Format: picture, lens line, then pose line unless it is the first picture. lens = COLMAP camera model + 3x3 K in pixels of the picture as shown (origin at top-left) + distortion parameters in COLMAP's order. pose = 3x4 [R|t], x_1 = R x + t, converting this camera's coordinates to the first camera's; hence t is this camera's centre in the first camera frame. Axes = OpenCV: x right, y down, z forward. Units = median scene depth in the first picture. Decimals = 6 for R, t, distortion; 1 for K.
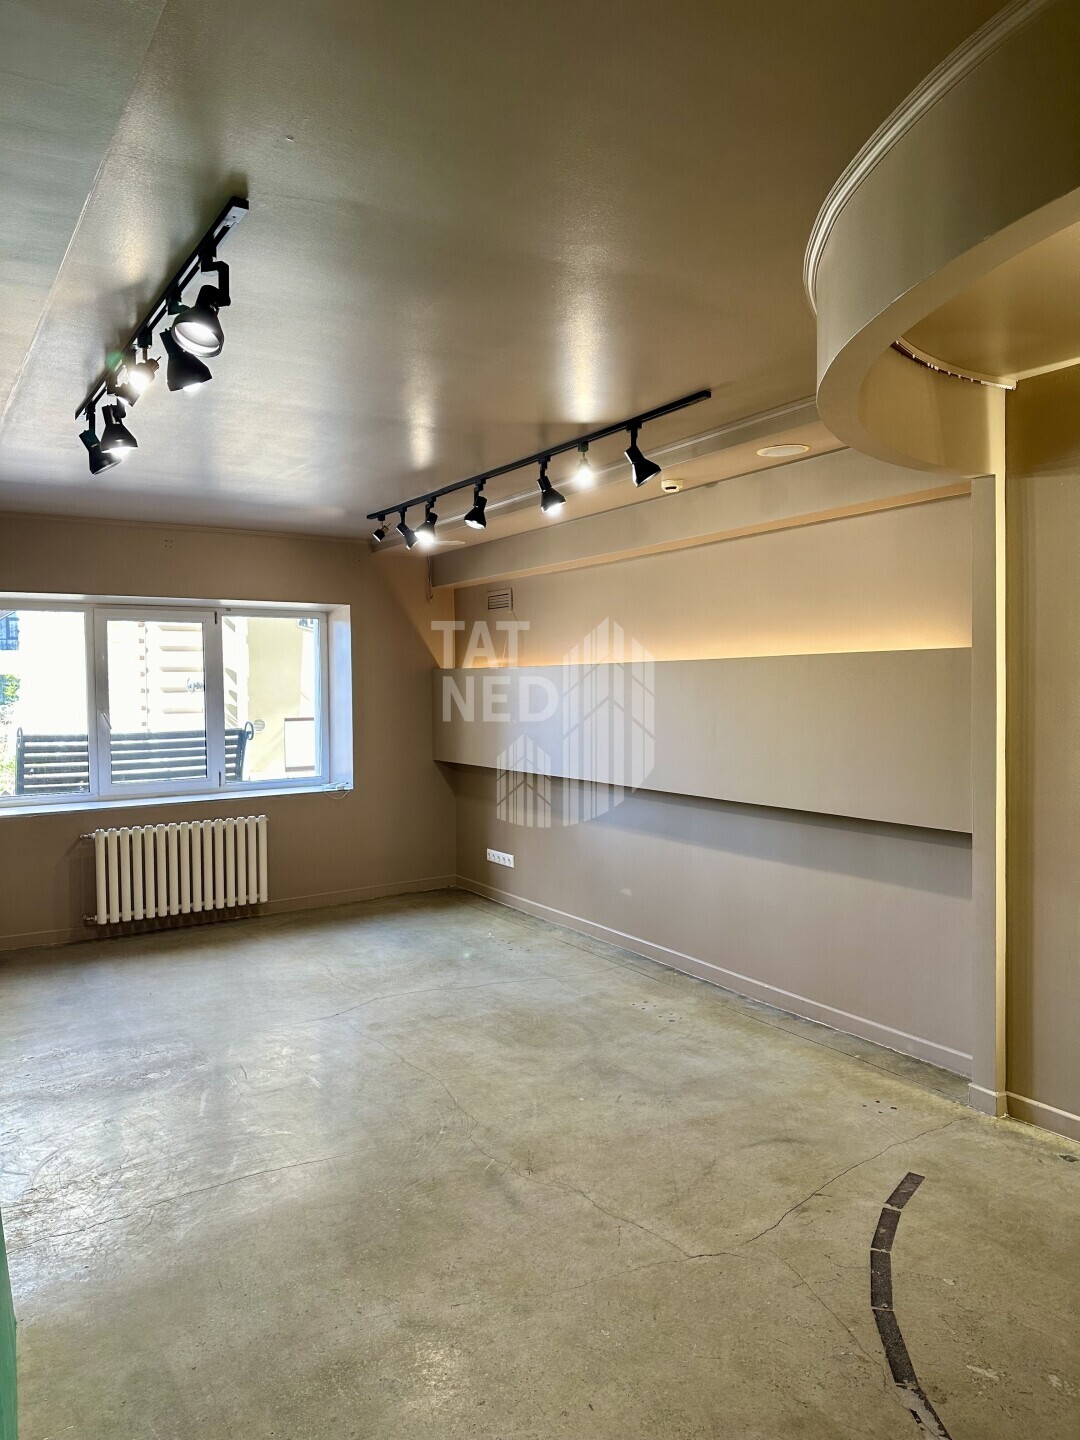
lens RADIAL K [[1009.4, 0, 540.0], [0, 1009.4, 720.0], [0, 0, 1]] dist [0.183916, -0.341375]
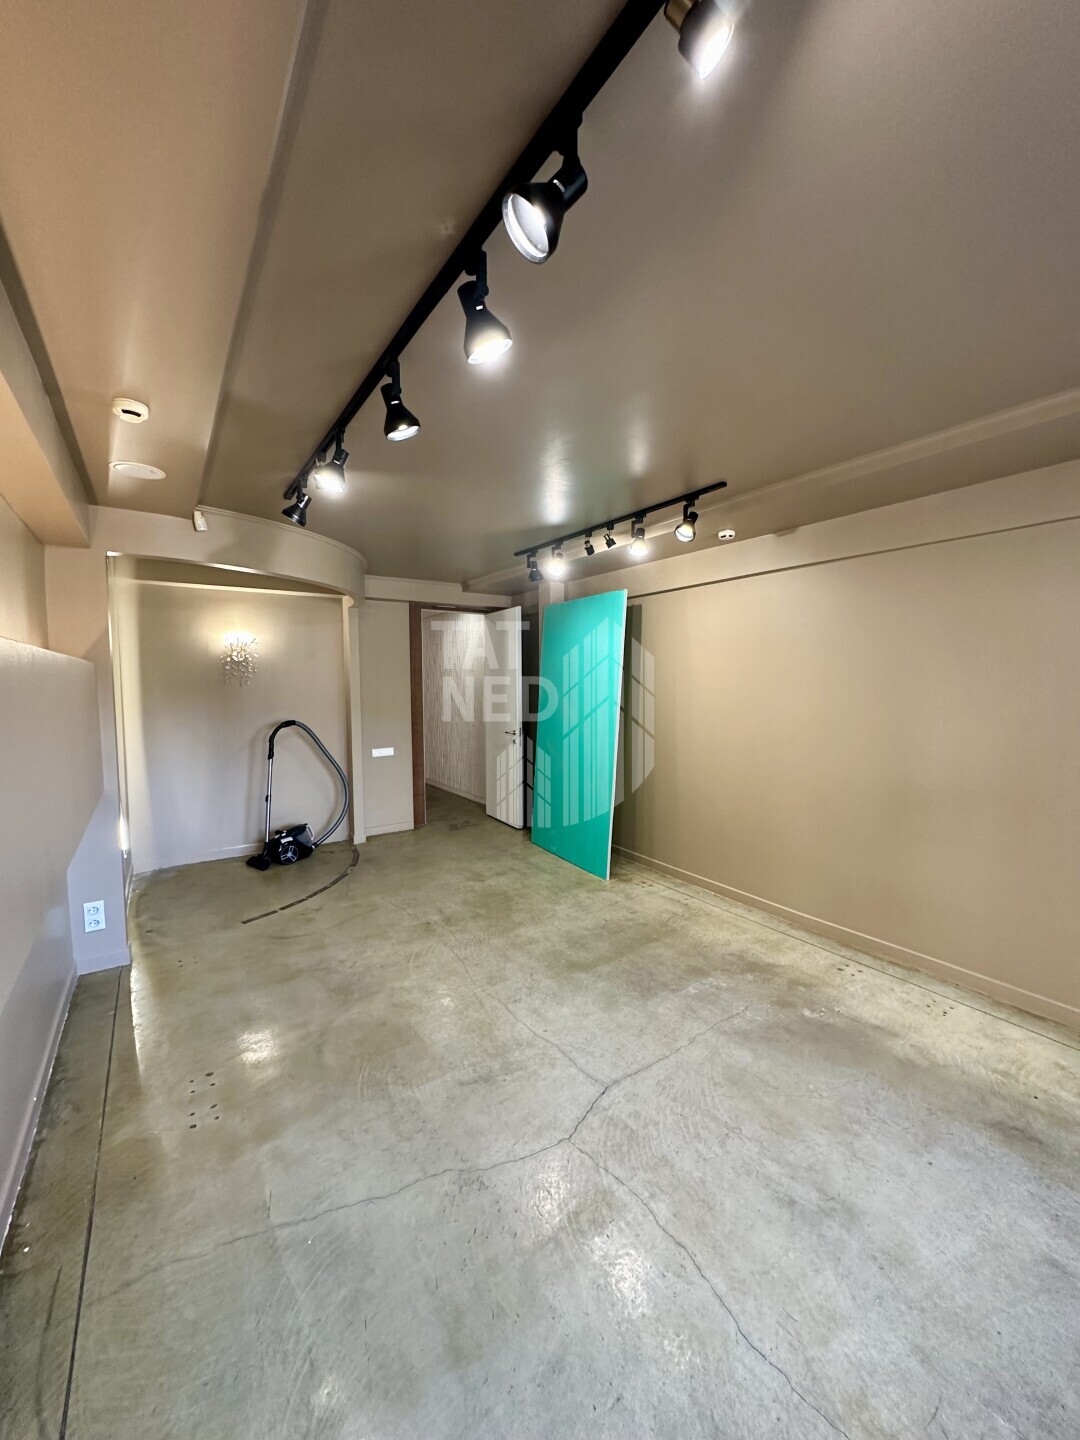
lens RADIAL K [[576.3, 0, 540.0], [0, 576.3, 720.0], [0, 0, 1]] dist [0.000417, 0.000018]
pose [[-0.999646, 0.015630, -0.021523, -0.199936], [0.013231, 0.994127, 0.107404, -0.075620], [0.023076, 0.107081, -0.993982, 1.986774]]
